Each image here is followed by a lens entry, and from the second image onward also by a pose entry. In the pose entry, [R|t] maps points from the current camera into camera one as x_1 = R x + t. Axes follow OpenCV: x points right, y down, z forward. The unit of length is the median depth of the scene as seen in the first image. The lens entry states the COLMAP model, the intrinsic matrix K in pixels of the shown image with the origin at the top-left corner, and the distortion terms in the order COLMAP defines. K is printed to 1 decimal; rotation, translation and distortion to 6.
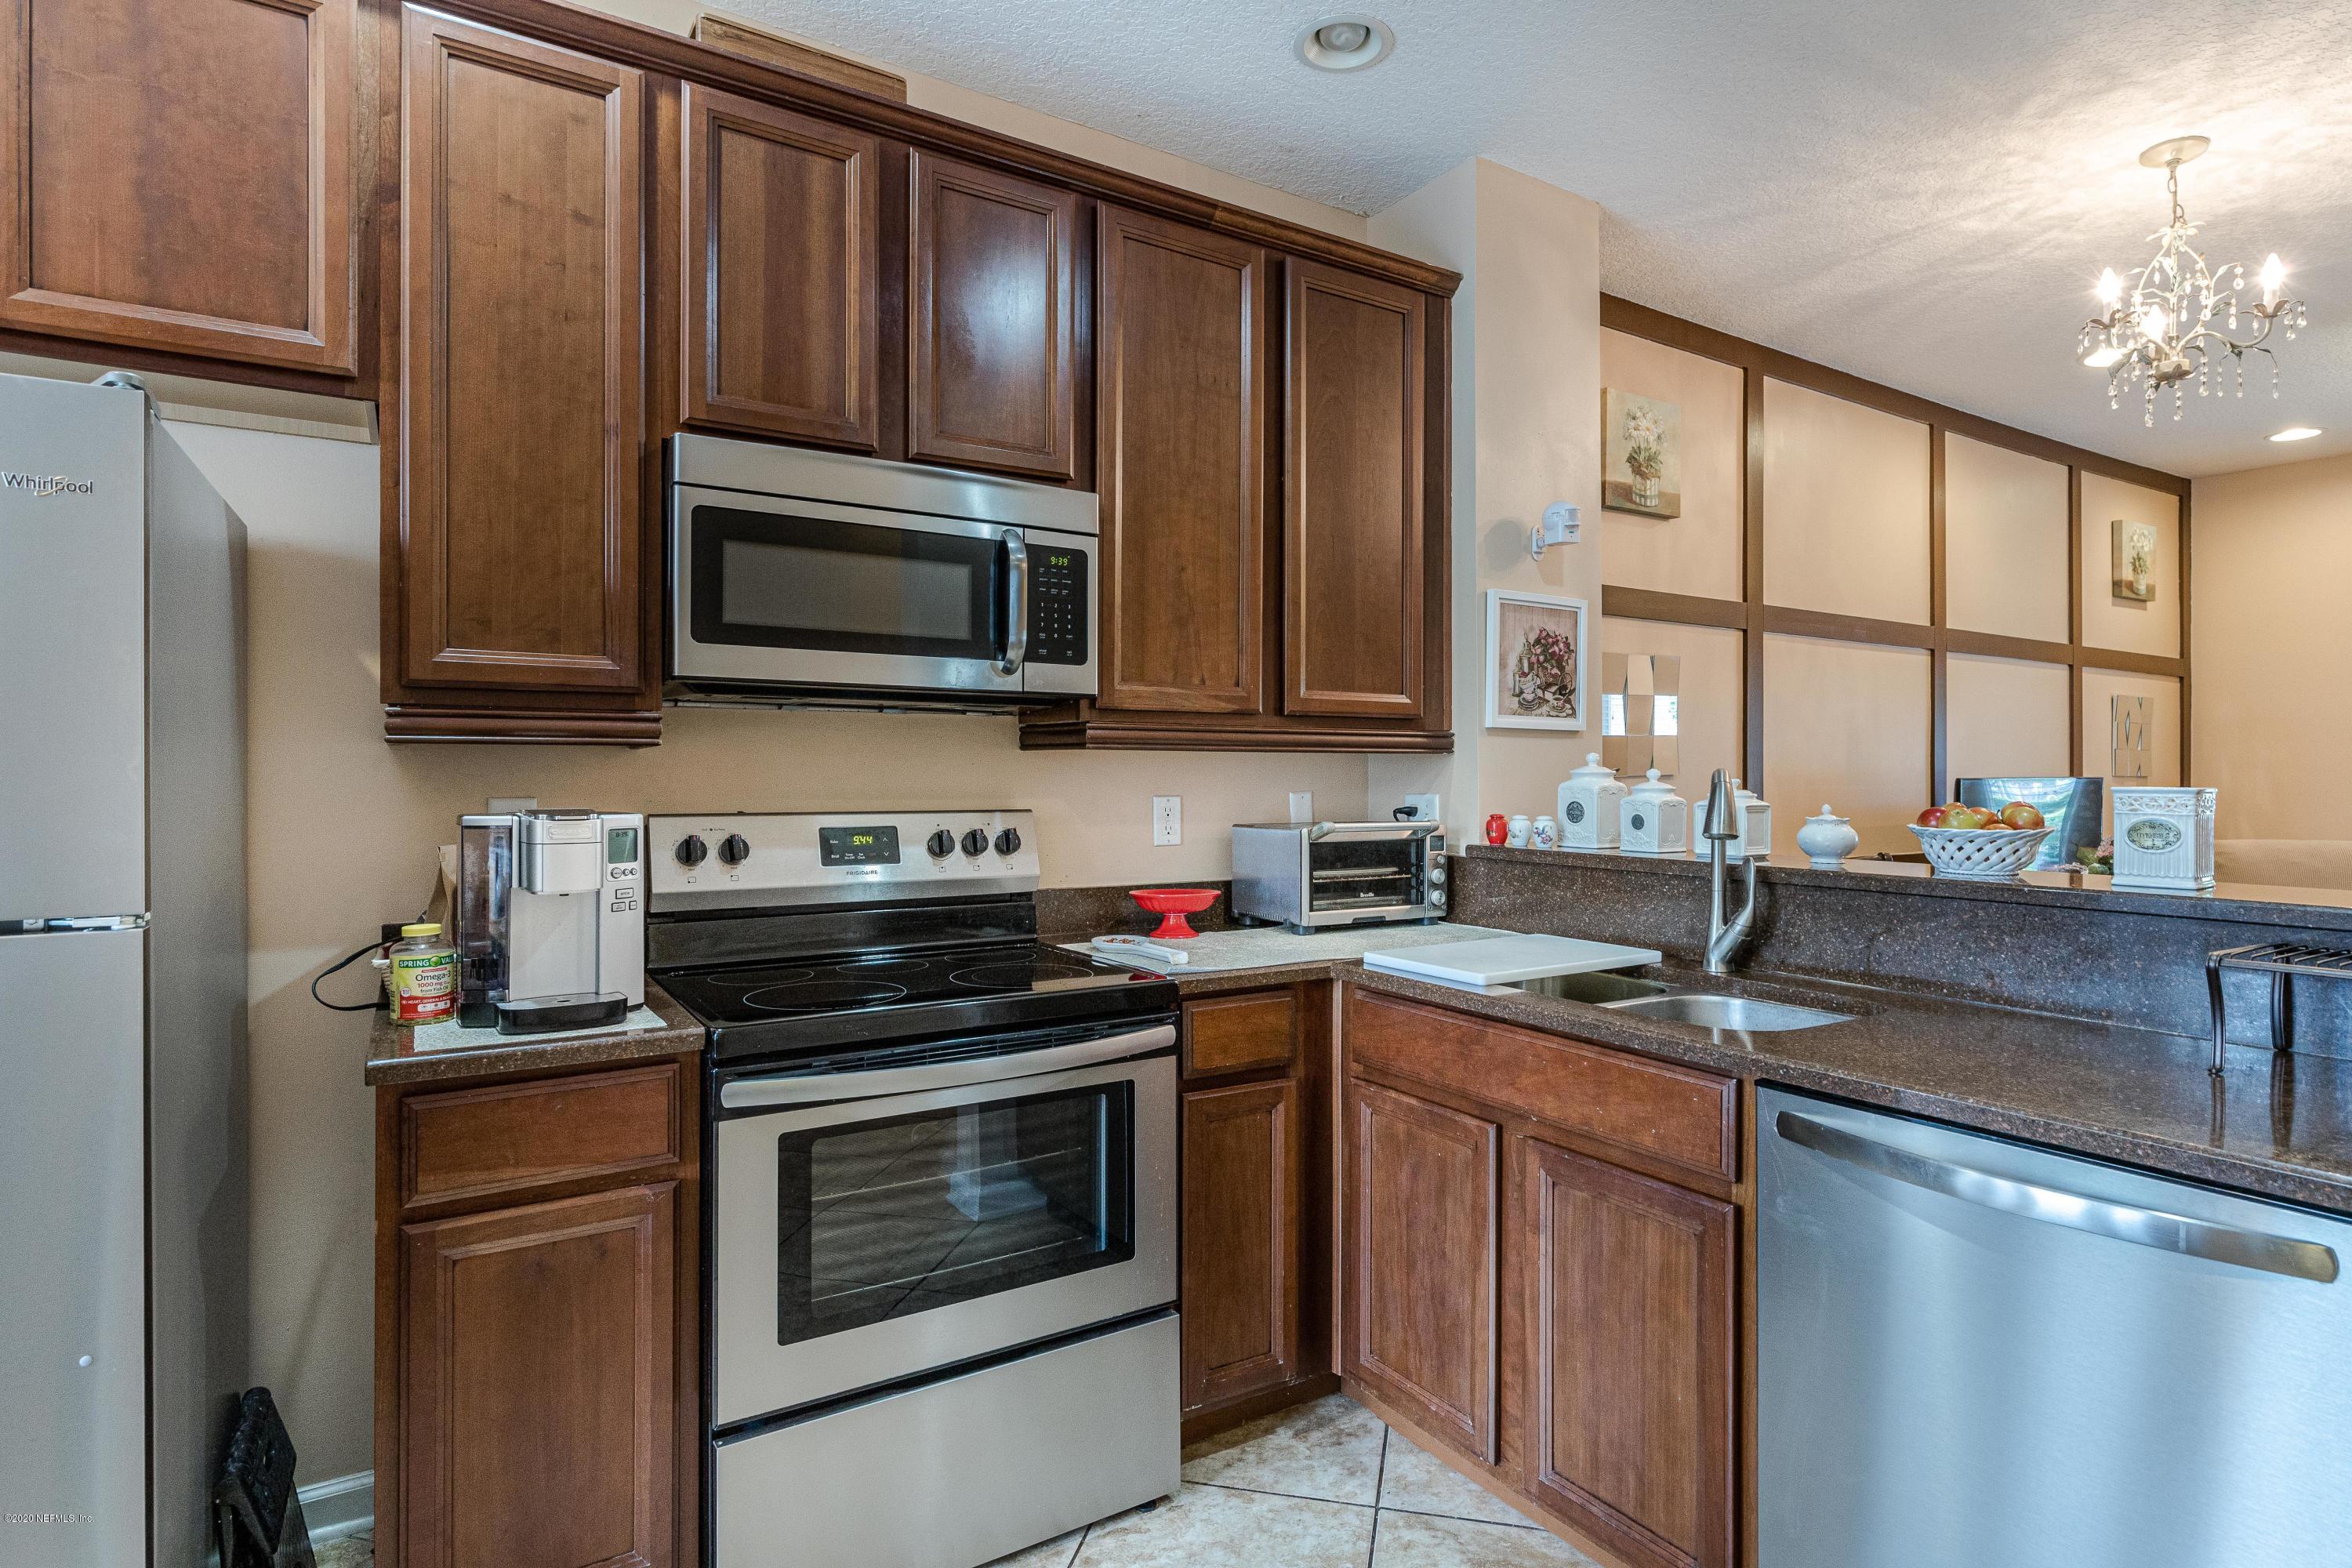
lens RADIAL K [[1184.5, 0, 1196.9], [0, 1184.5, 771.7], [0, 0, 1]] dist [0.001214, -0.003181]
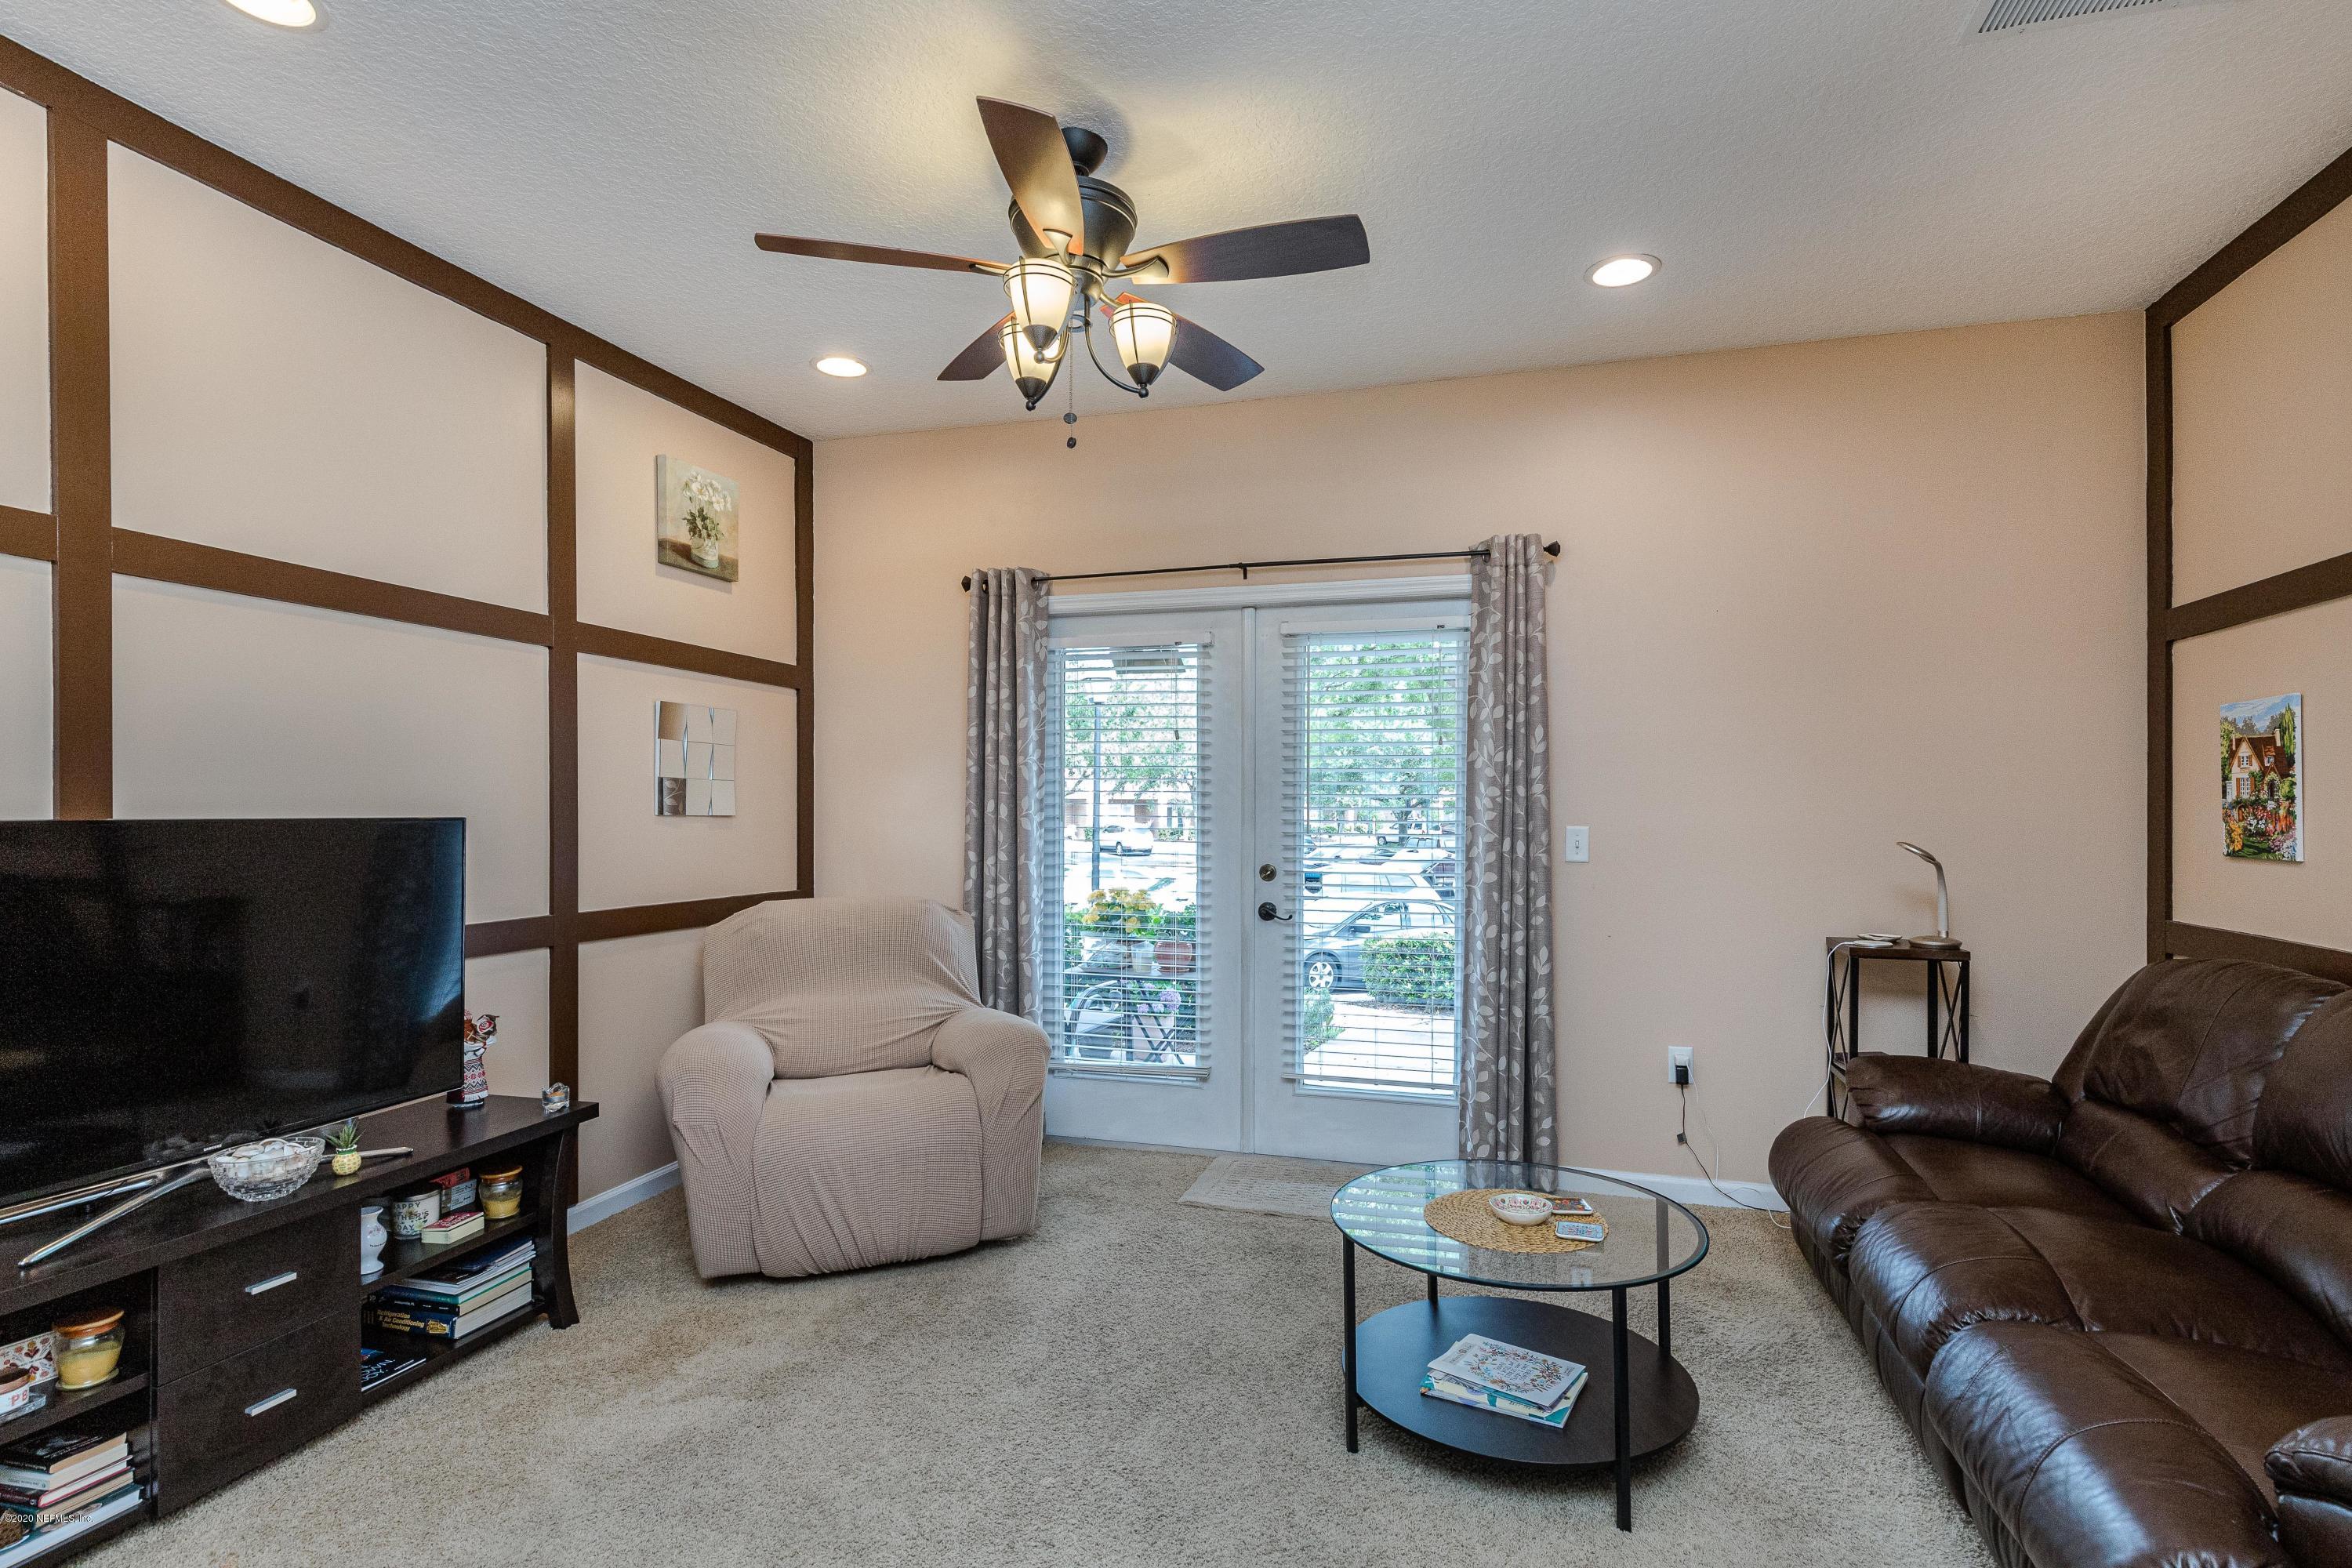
lens RADIAL K [[1137.6, 0, 1215.7], [0, 1137.6, 804.8], [0, 0, 1]] dist [0.006951, -0.000175]
pose [[0.746514, 0.001387, 0.665368, 1.247848], [0.001255, 0.999993, -0.003492, -0.001528], [-0.665368, 0.003442, 0.746507, 0.599206]]
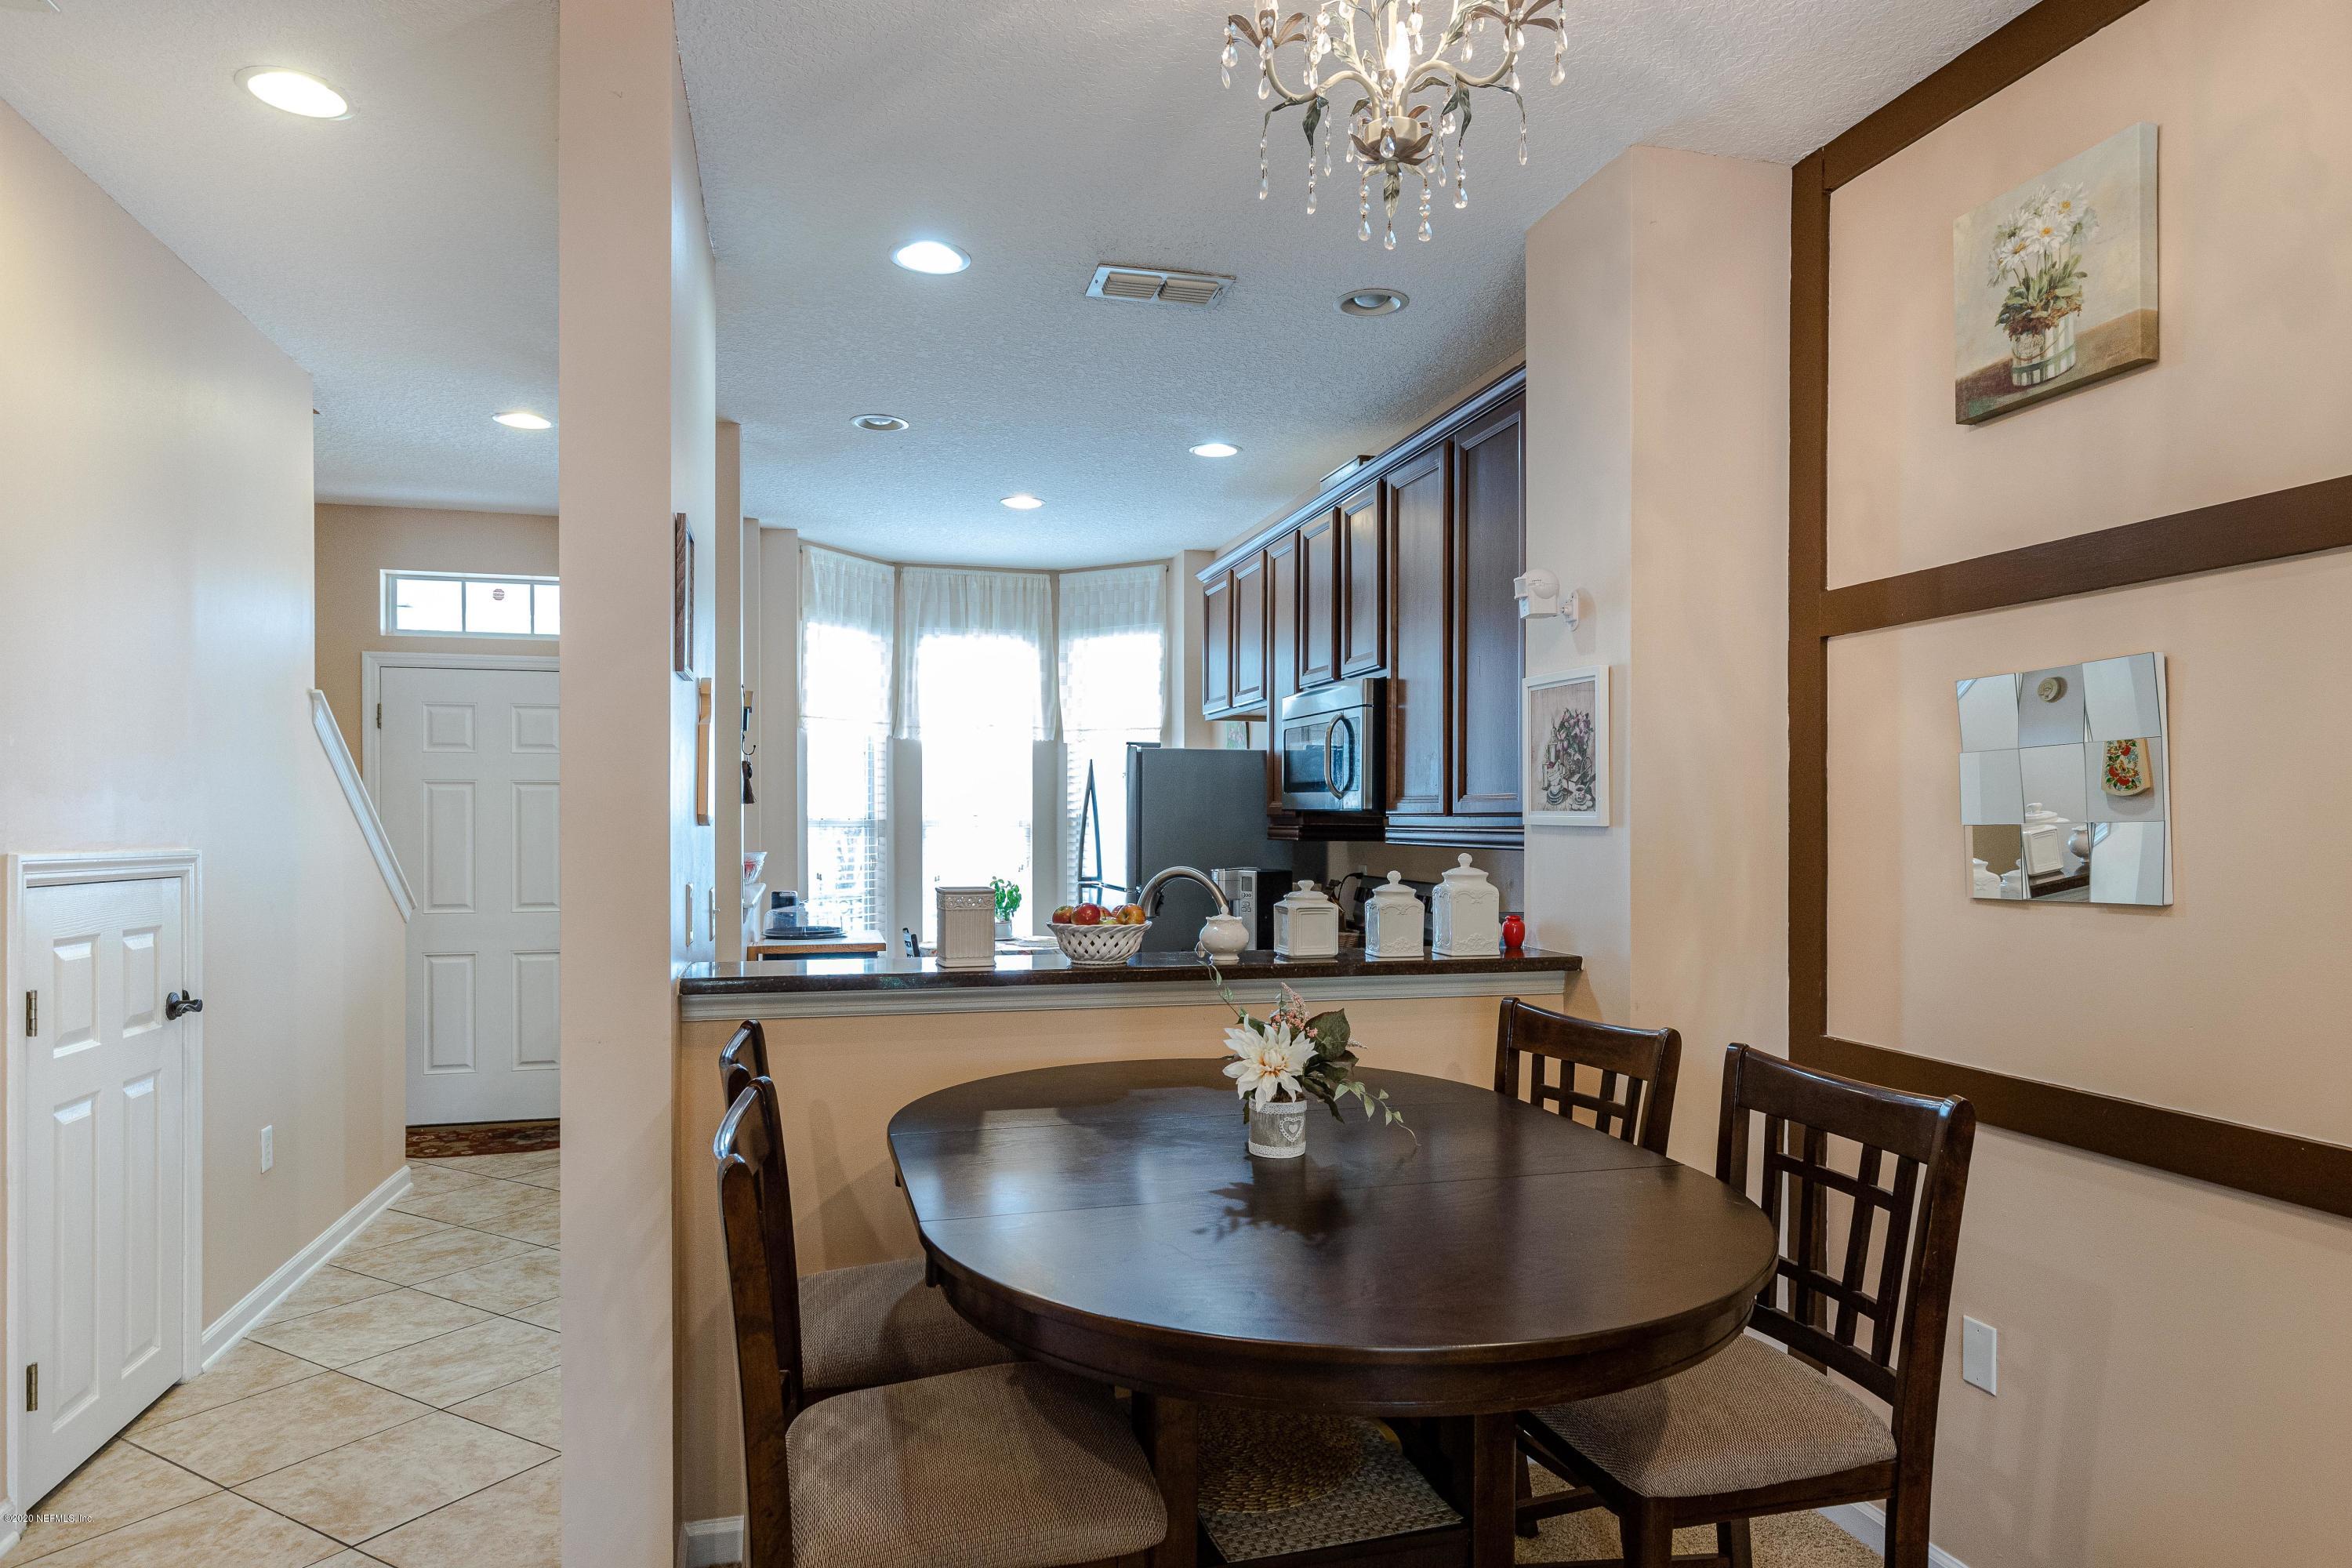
lens RADIAL K [[1426.6, 0, 1181.7], [0, 1426.6, 820.4], [0, 0, 1]] dist [0.005893, -0.000825]
pose [[-0.307148, -0.002456, -0.951659, 1.608375], [-0.006216, 0.999981, -0.000574, -0.043395], [0.951641, 0.005739, -0.307157, 1.231113]]
